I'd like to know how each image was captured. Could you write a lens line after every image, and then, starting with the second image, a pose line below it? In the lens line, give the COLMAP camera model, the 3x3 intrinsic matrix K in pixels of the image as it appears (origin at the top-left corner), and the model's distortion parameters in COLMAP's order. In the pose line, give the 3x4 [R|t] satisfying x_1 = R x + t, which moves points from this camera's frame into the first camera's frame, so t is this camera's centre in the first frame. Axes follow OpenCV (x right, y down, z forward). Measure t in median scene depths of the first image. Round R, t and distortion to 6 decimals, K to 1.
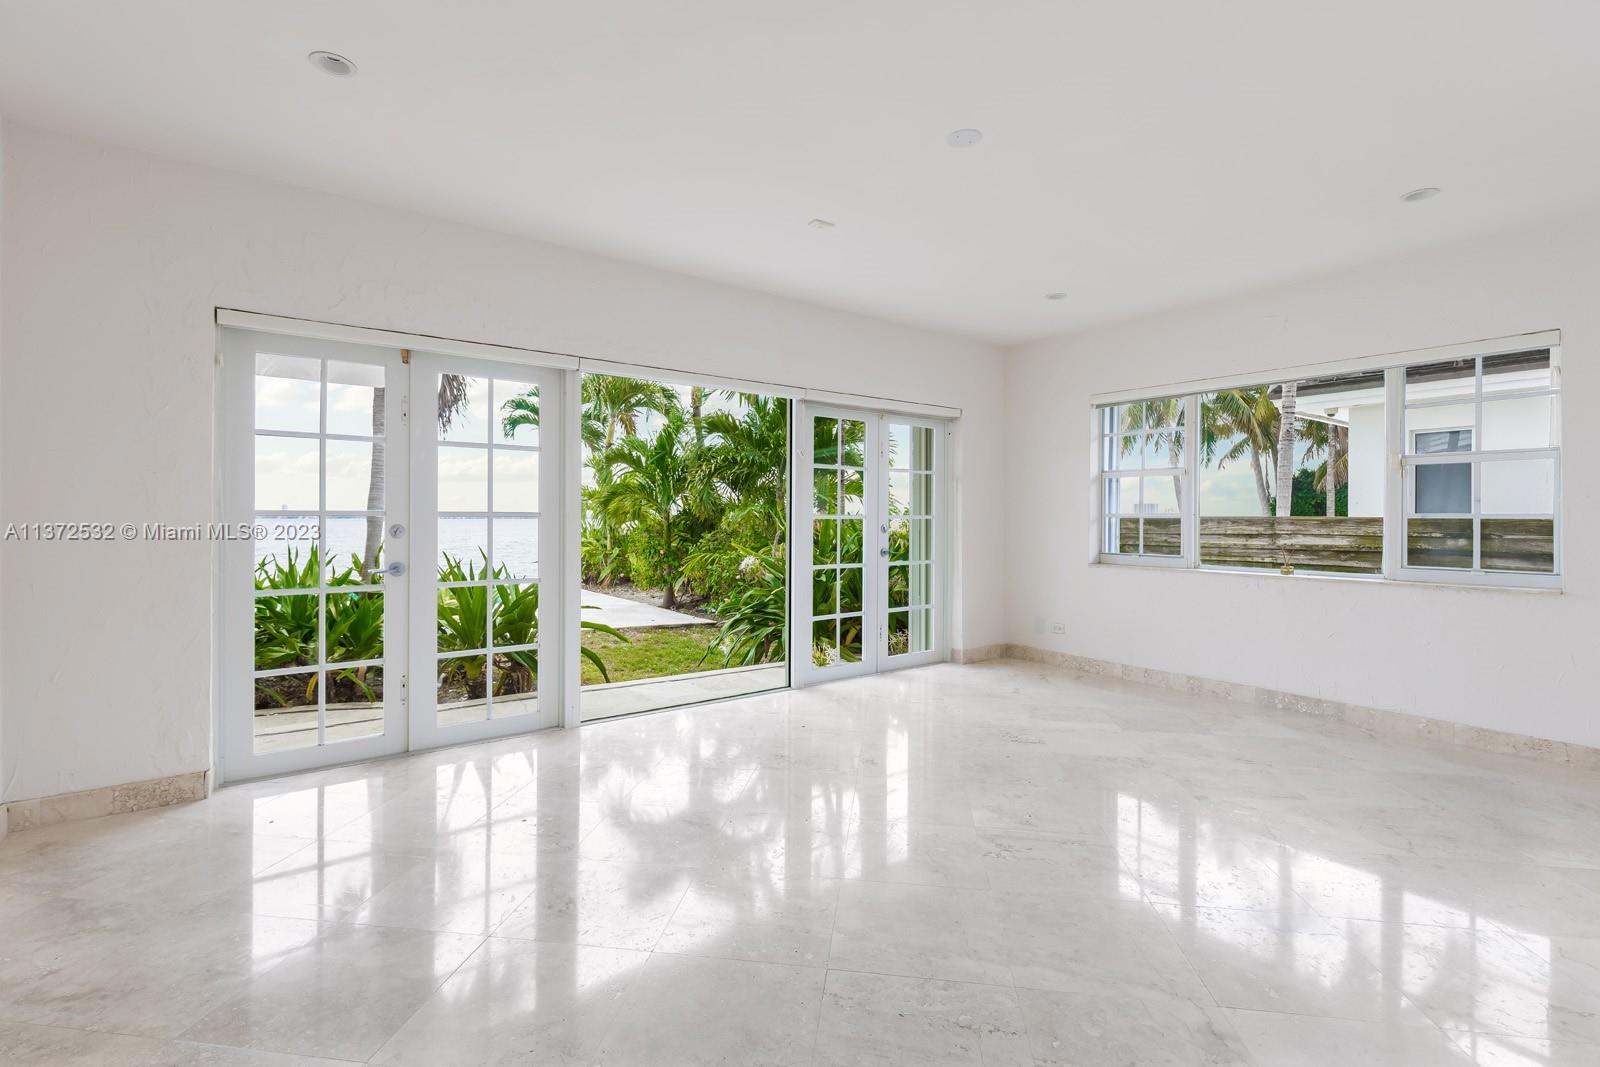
lens RADIAL K [[739.9, 0, 796.3], [0, 739.9, 526.6], [0, 0, 1]] dist [0.006034, -0.000264]
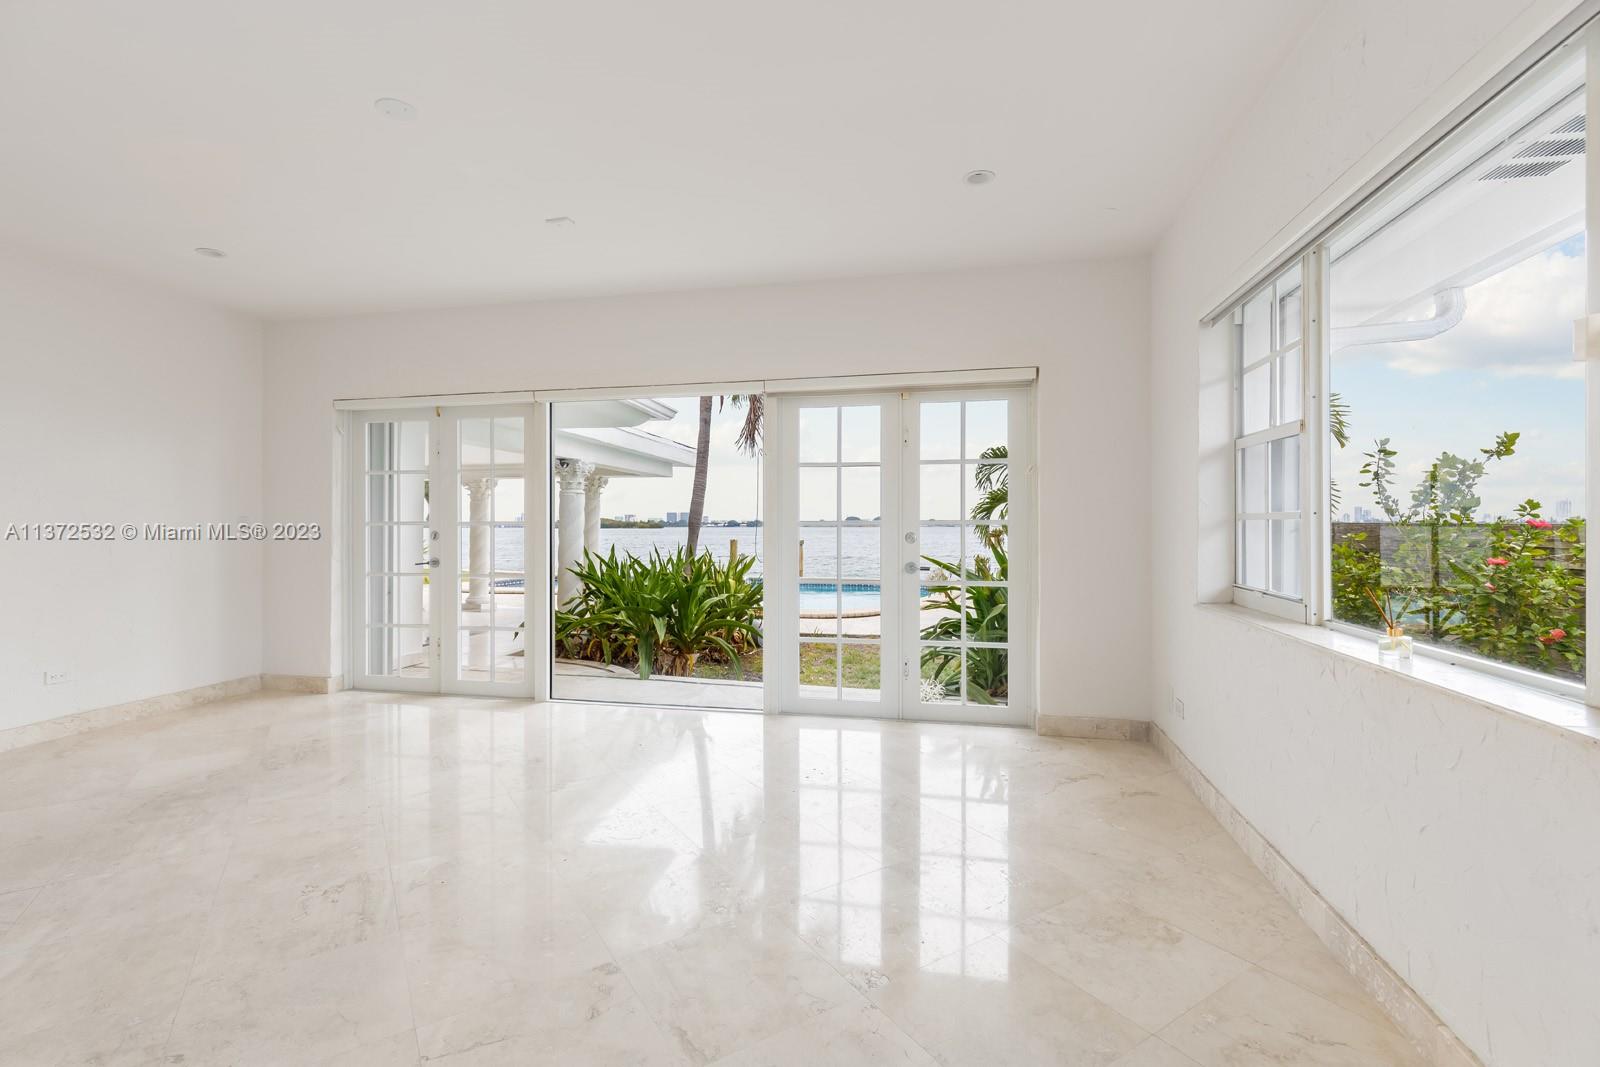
lens RADIAL K [[739.9, 0, 797.0], [0, 739.9, 531.2], [0, 0, 1]] dist [0.006034, -0.000264]
pose [[0.640747, 0.009123, -0.767698, 0.632696], [0.000089, 0.999929, 0.011957, -0.013027], [0.767752, -0.007729, 0.640700, 0.396530]]
